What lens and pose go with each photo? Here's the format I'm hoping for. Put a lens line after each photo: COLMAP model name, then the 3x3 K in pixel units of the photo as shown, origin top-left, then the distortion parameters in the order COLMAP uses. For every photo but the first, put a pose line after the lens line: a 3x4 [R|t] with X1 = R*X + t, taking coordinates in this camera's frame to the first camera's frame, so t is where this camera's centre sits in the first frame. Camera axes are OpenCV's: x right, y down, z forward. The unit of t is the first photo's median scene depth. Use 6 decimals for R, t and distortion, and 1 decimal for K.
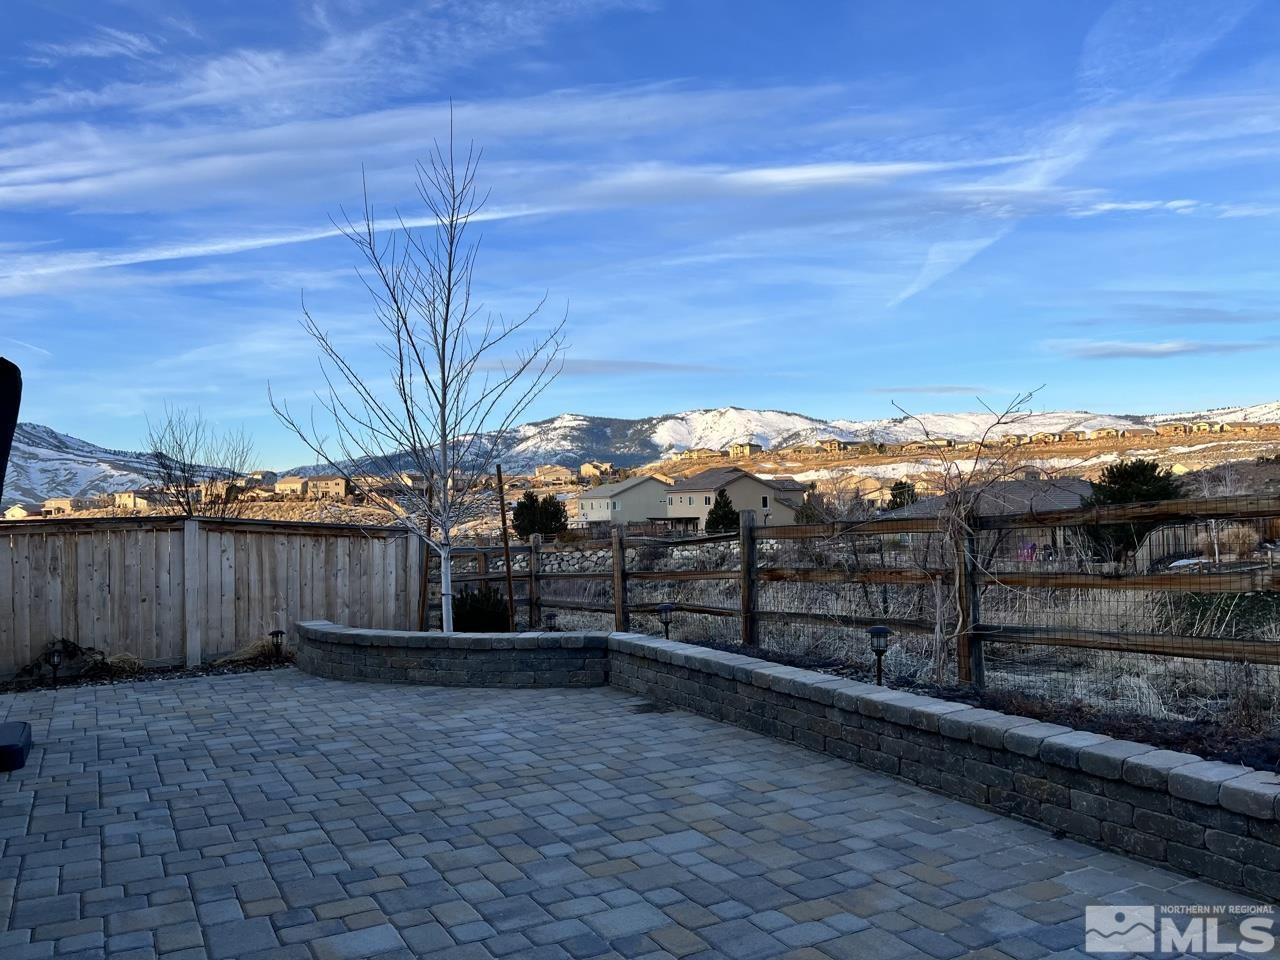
lens RADIAL K [[981.9, 0, 640.0], [0, 981.9, 480.0], [0, 0, 1]] dist [0.120237, -0.104926]
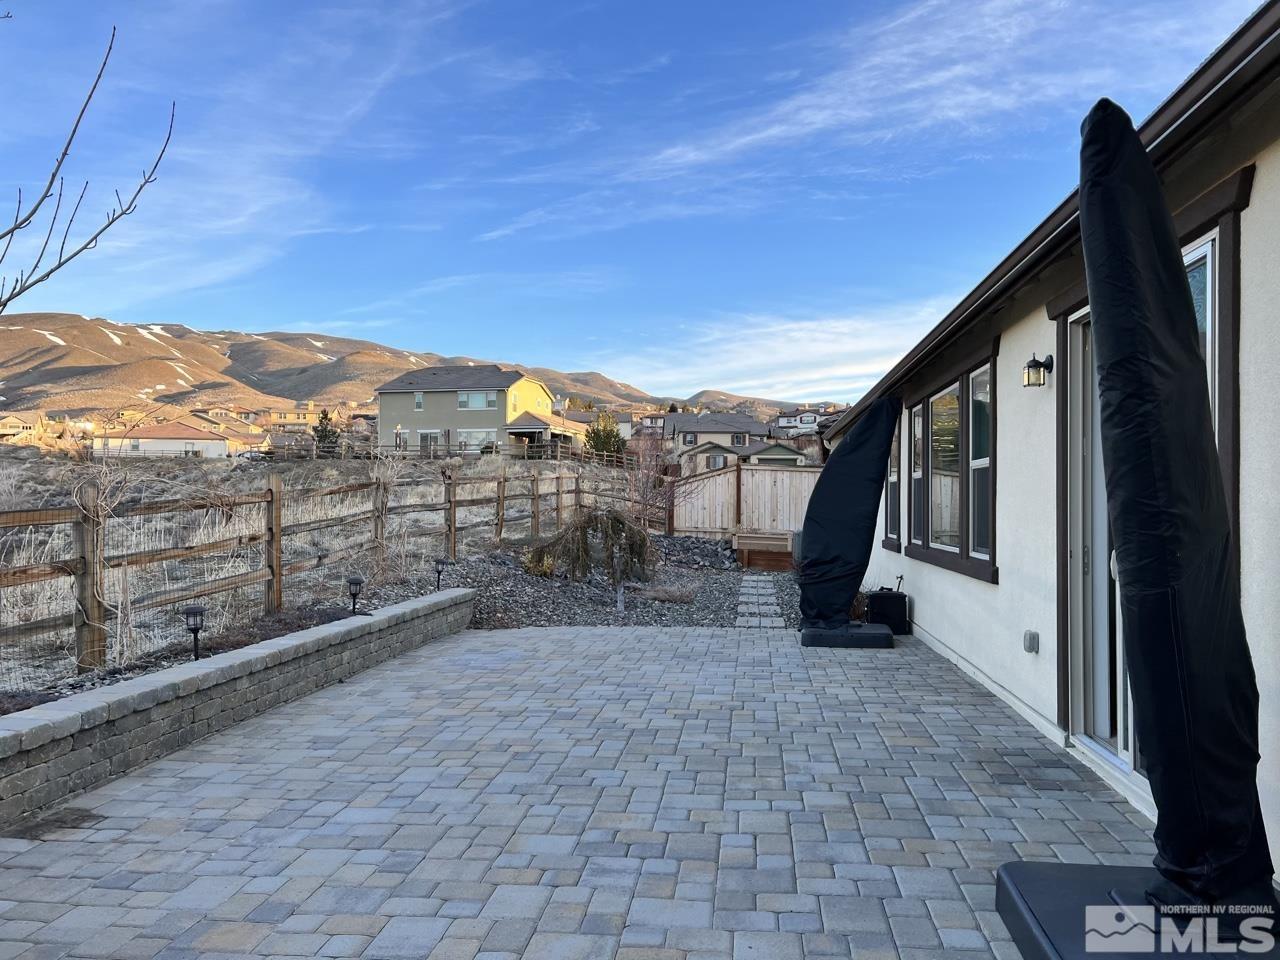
lens RADIAL K [[950.1, 0, 640.0], [0, 950.1, 480.0], [0, 0, 1]] dist [0.077822, -0.093929]
pose [[-0.809235, 0.032593, 0.586580, -0.319370], [0.002106, 0.998614, -0.052582, 0.027497], [-0.587481, -0.041316, -0.808182, 0.649722]]
